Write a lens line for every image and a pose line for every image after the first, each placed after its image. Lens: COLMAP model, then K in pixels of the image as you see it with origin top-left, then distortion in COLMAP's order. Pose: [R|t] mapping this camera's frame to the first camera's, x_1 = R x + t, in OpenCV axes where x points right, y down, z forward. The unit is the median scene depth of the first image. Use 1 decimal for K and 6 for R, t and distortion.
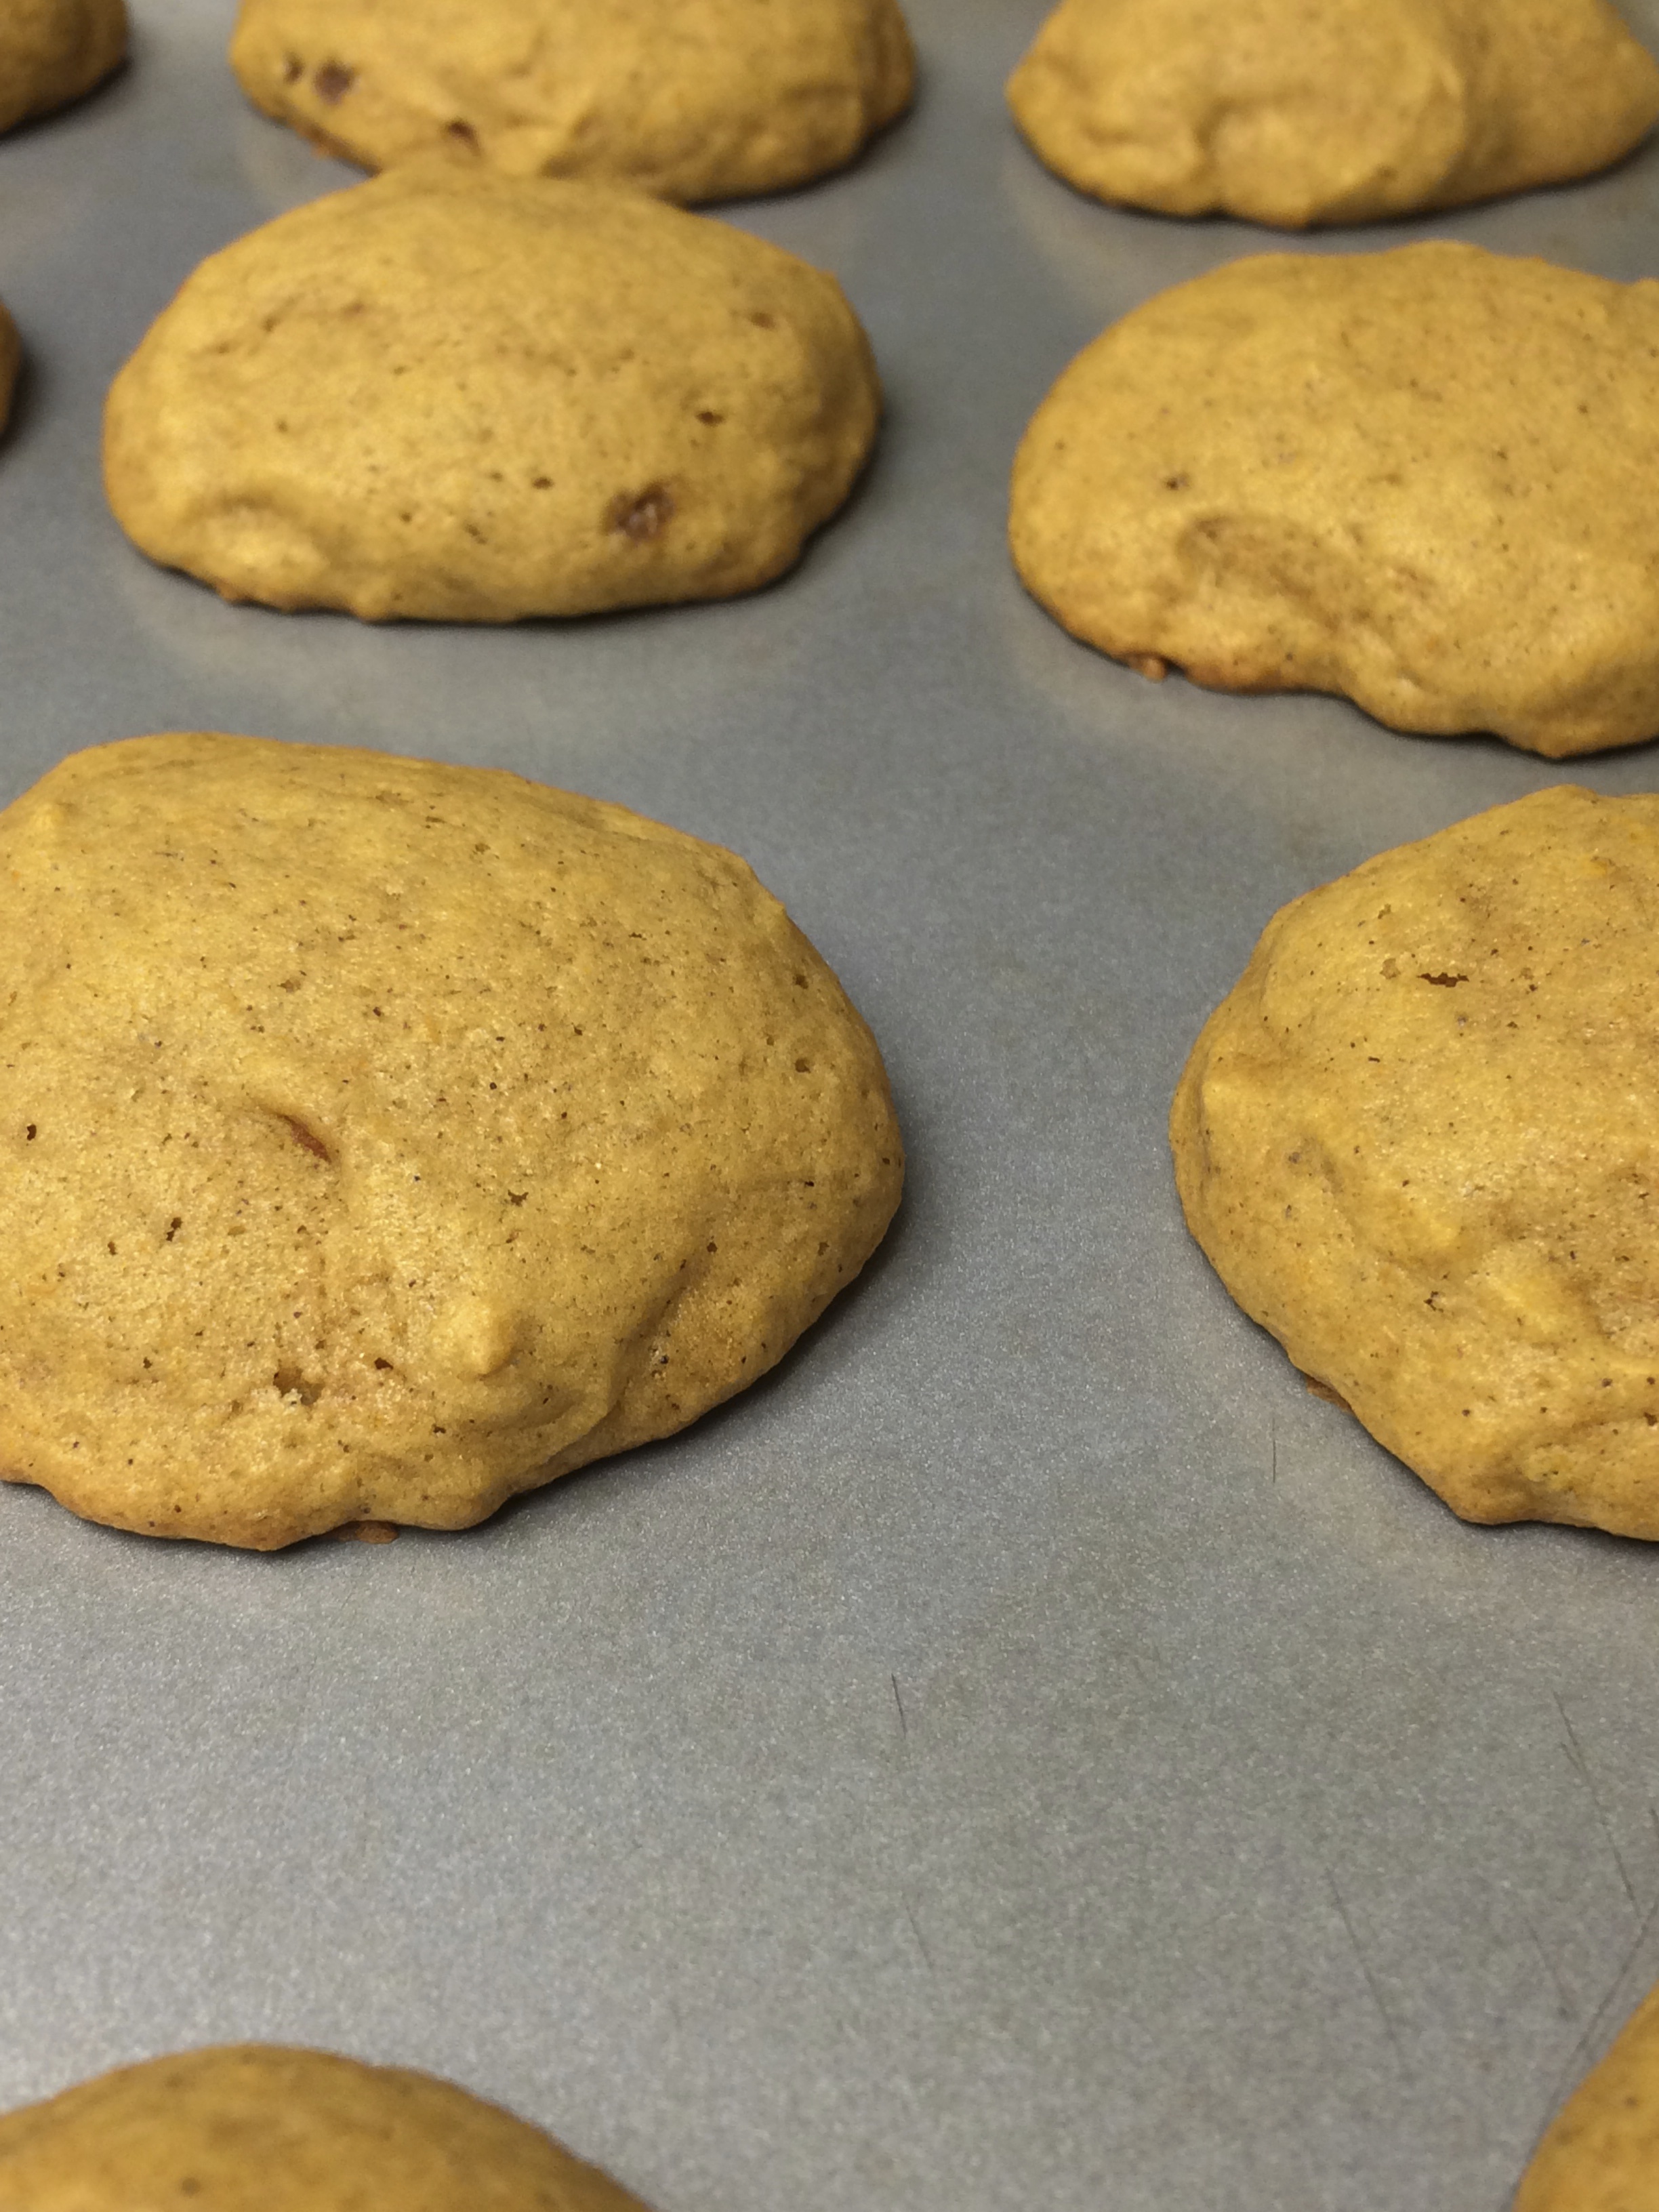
lens RADIAL K [[2640.1, 0, 829.5], [0, 2640.1, 1106.0], [0, 0, 1]] dist [0.003339, 0.016985]
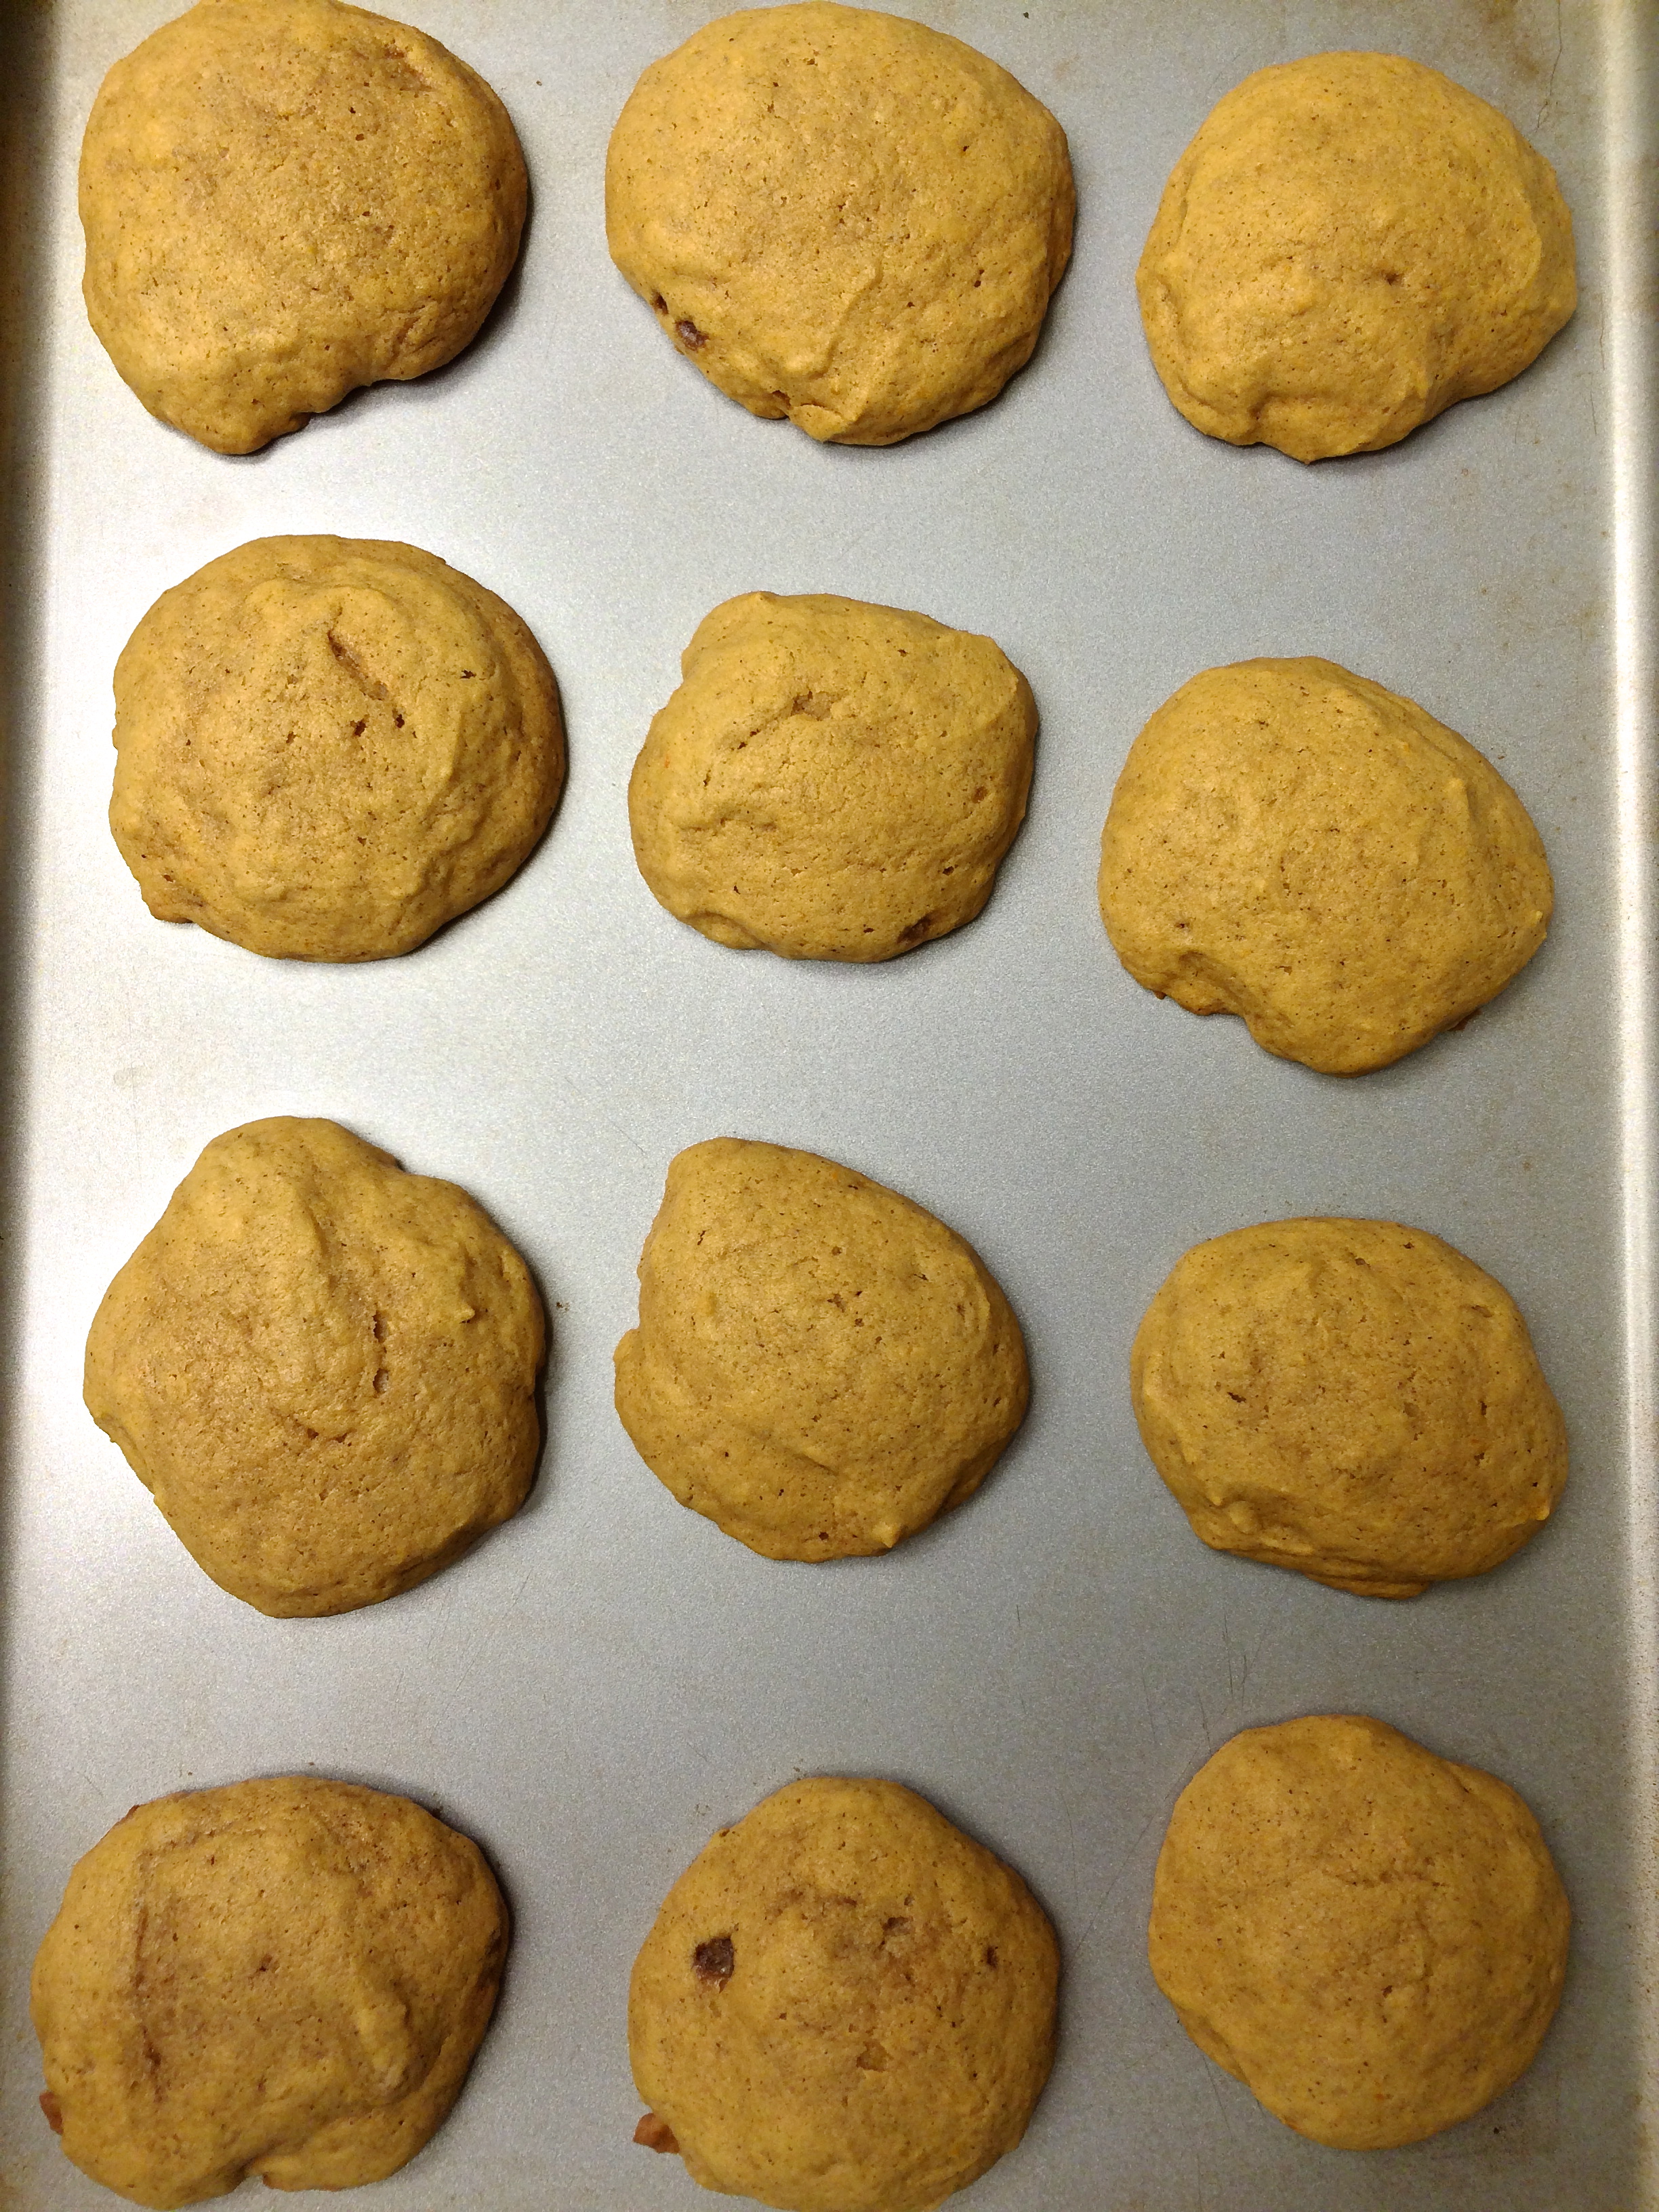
lens RADIAL K [[1982.5, 0, 829.5], [0, 1982.5, 1106.0], [0, 0, 1]] dist [0.032470, -0.011232]
pose [[0.999812, 0.019127, 0.003254, -0.140720], [-0.015799, 0.705298, 0.708735, -1.212176], [0.011261, -0.708653, 0.705467, -0.163412]]
